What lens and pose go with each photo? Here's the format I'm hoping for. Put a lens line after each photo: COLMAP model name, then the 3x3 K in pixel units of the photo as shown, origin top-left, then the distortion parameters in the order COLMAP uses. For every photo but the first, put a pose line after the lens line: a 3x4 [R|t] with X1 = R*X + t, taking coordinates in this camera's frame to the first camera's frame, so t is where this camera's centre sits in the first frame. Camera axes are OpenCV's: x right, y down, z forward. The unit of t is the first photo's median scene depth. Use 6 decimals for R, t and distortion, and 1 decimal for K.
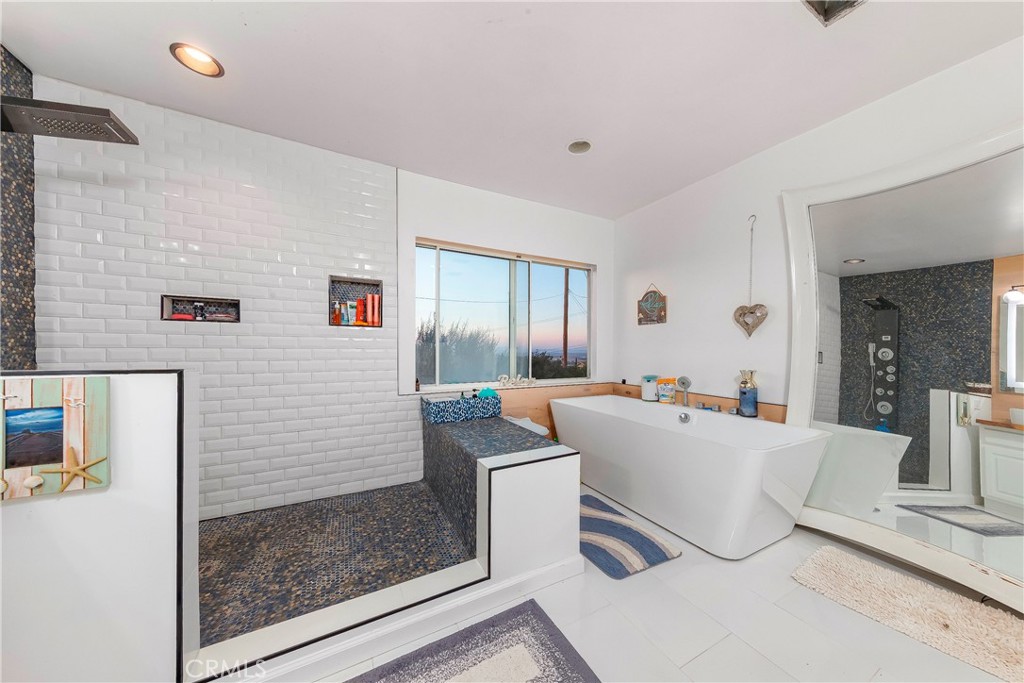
lens RADIAL K [[328.5, 0, 517.5], [0, 328.5, 347.6], [0, 0, 1]] dist [-0.000208, 0.000141]
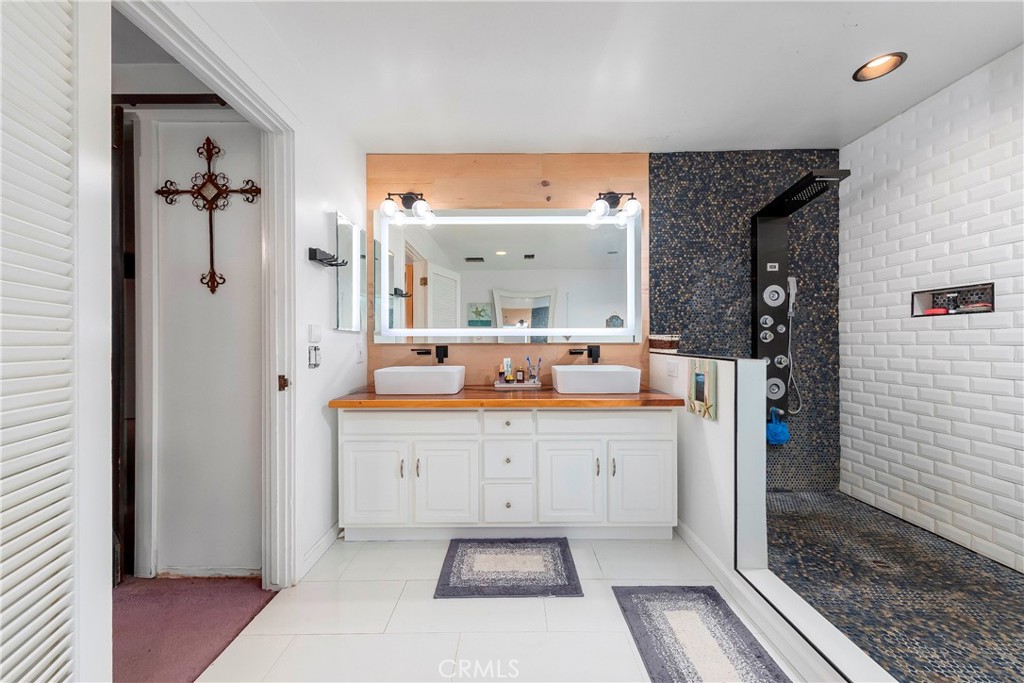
lens RADIAL K [[364.8, 0, 515.8], [0, 364.8, 344.1], [0, 0, 1]] dist [0.000387, -0.000047]
pose [[-0.477191, -0.004429, -0.878788, 0.548103], [-0.003383, 0.999989, -0.003203, 0.007824], [0.878793, 0.001445, -0.477201, 0.528706]]
